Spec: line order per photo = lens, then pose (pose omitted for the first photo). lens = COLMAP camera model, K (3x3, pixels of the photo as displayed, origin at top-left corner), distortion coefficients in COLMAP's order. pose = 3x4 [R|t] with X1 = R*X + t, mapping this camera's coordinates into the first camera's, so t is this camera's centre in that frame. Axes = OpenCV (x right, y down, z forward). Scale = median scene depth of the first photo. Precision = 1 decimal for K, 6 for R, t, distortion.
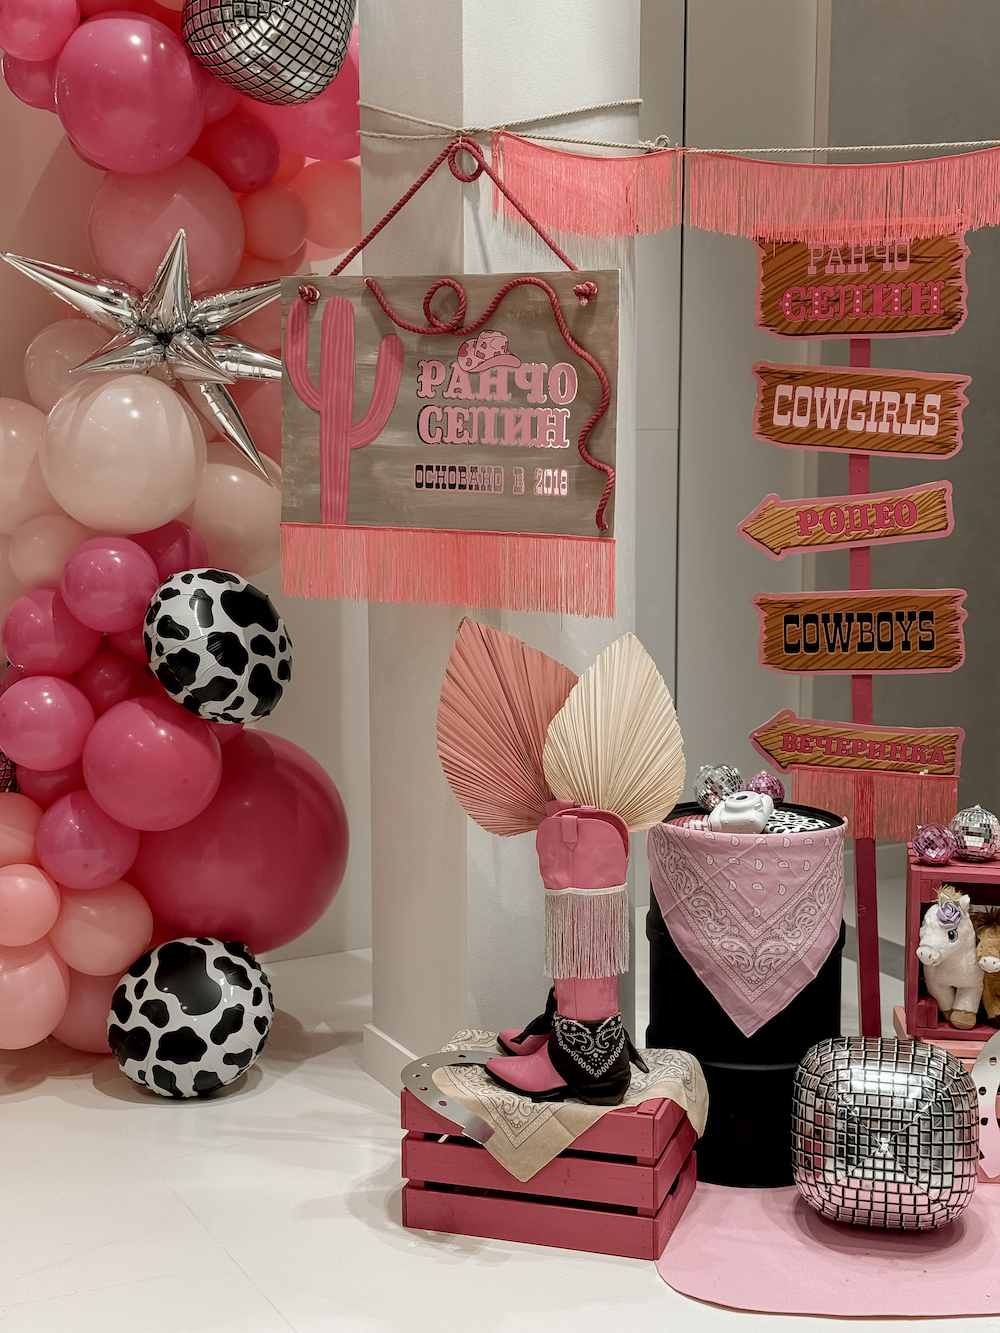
lens RADIAL K [[1878.2, 0, 500.8], [0, 1878.2, 656.6], [0, 0, 1]] dist [0.135937, 0.000000]
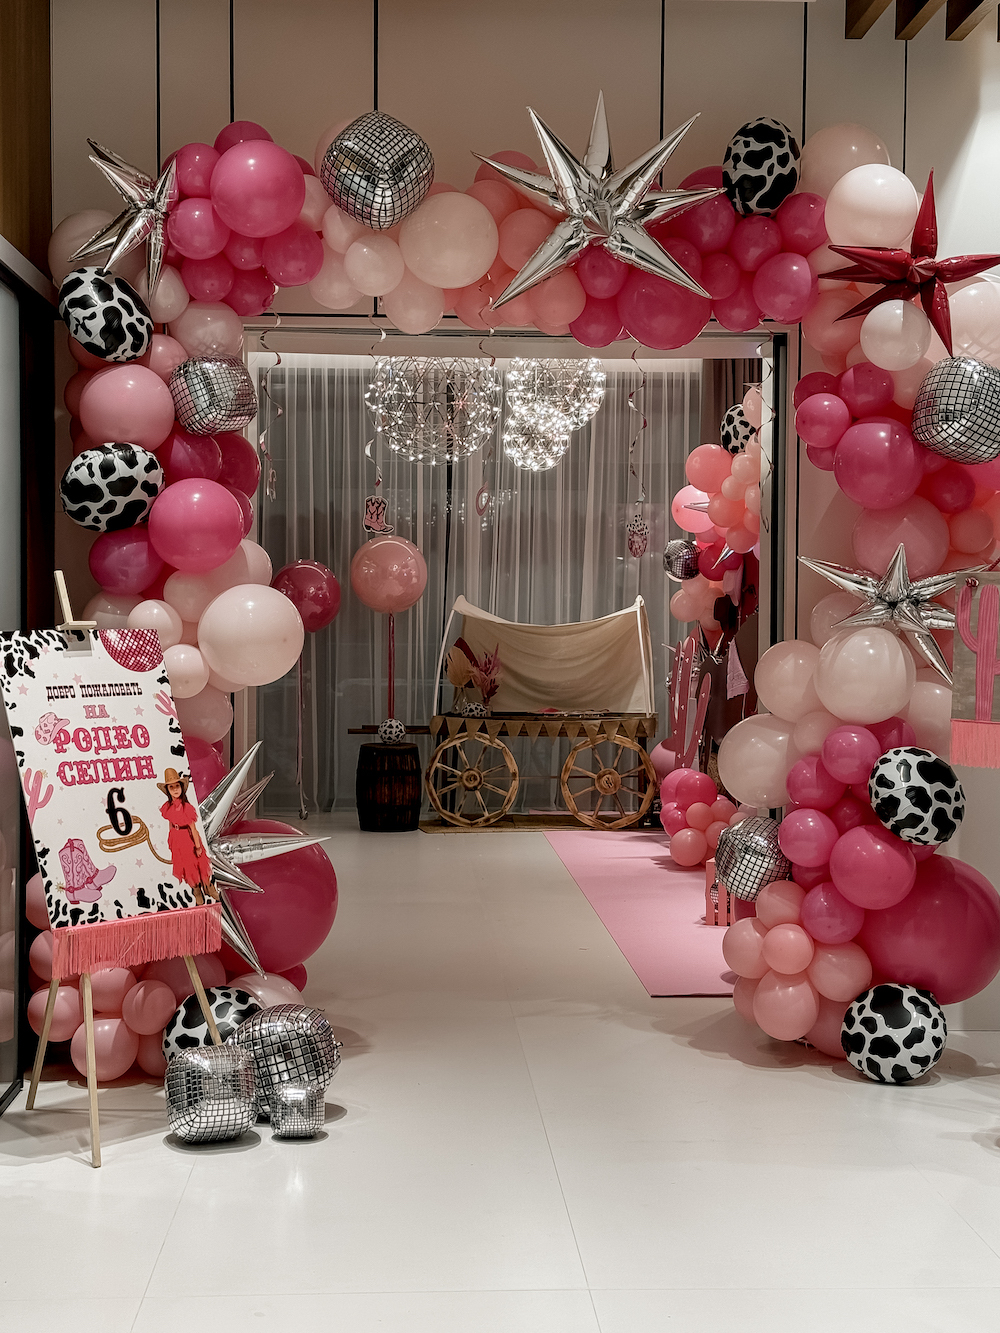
lens RADIAL K [[1878.2, 0, 501.0], [0, 1878.2, 660.8], [0, 0, 1]] dist [0.135937, 0.000000]
pose [[0.904403, 0.018457, -0.426279, 0.212051], [-0.064444, 0.993512, -0.093709, 0.053344], [0.421784, 0.112222, 0.899725, -0.599552]]
